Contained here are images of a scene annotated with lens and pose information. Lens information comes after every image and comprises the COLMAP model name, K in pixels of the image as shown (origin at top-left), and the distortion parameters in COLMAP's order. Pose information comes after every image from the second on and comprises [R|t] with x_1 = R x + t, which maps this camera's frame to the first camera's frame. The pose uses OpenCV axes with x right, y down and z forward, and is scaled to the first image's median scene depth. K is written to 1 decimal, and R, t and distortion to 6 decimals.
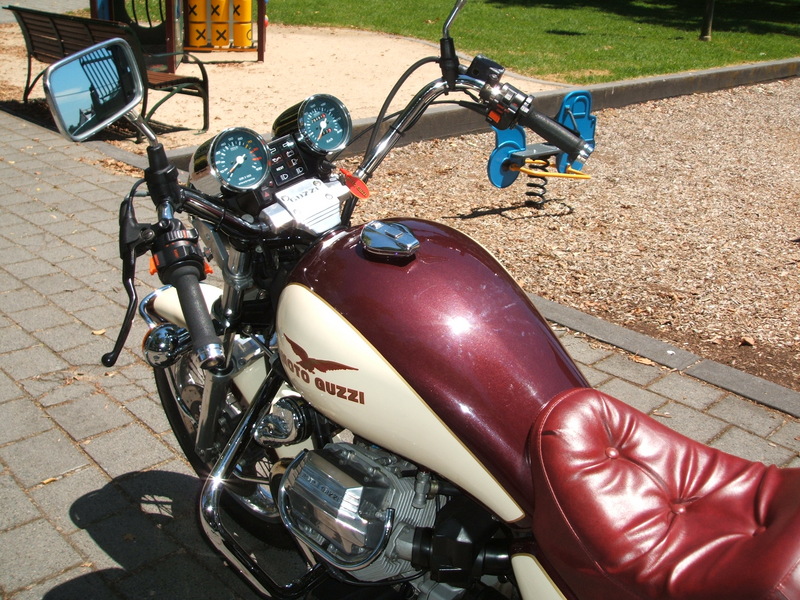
lens RADIAL K [[903.3, 0, 400.0], [0, 903.3, 300.0], [0, 0, 1]] dist [-0.176920, 0.139747]
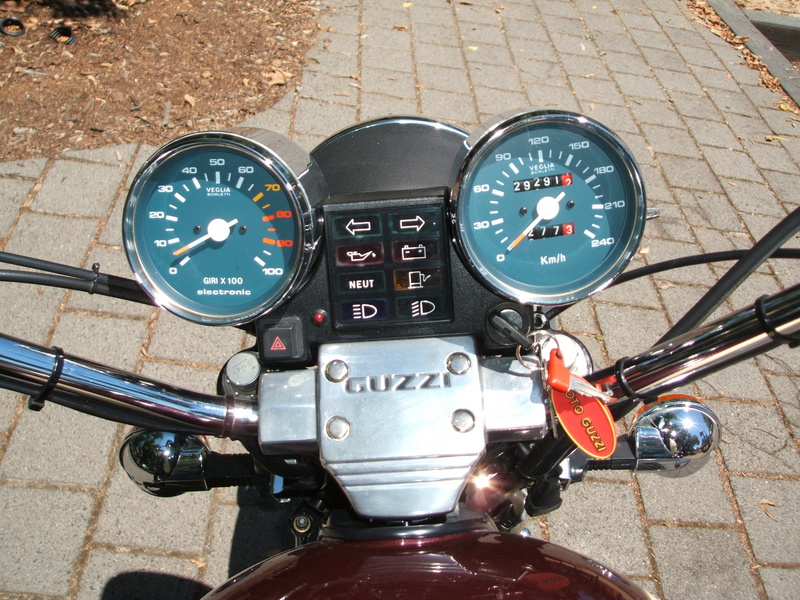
lens RADIAL K [[903.3, 0, 400.0], [0, 903.3, 300.0], [0, 0, 1]] dist [-0.176920, 0.139747]
pose [[0.721060, 0.468271, -0.510680, 0.050814], [-0.358324, 0.882854, 0.303599, -0.243235], [0.593023, -0.035924, 0.804384, 0.718921]]
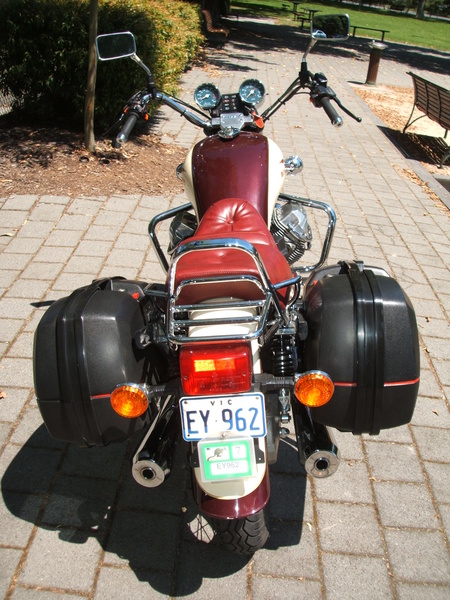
lens RADIAL K [[677.5, 0, 225.0], [0, 677.5, 300.0], [0, 0, 1]] dist [-0.176920, 0.139747]
pose [[0.682216, 0.339382, -0.647612, 1.147406], [-0.351491, 0.928911, 0.116525, 0.123568], [0.641121, 0.148134, 0.753008, -0.244172]]
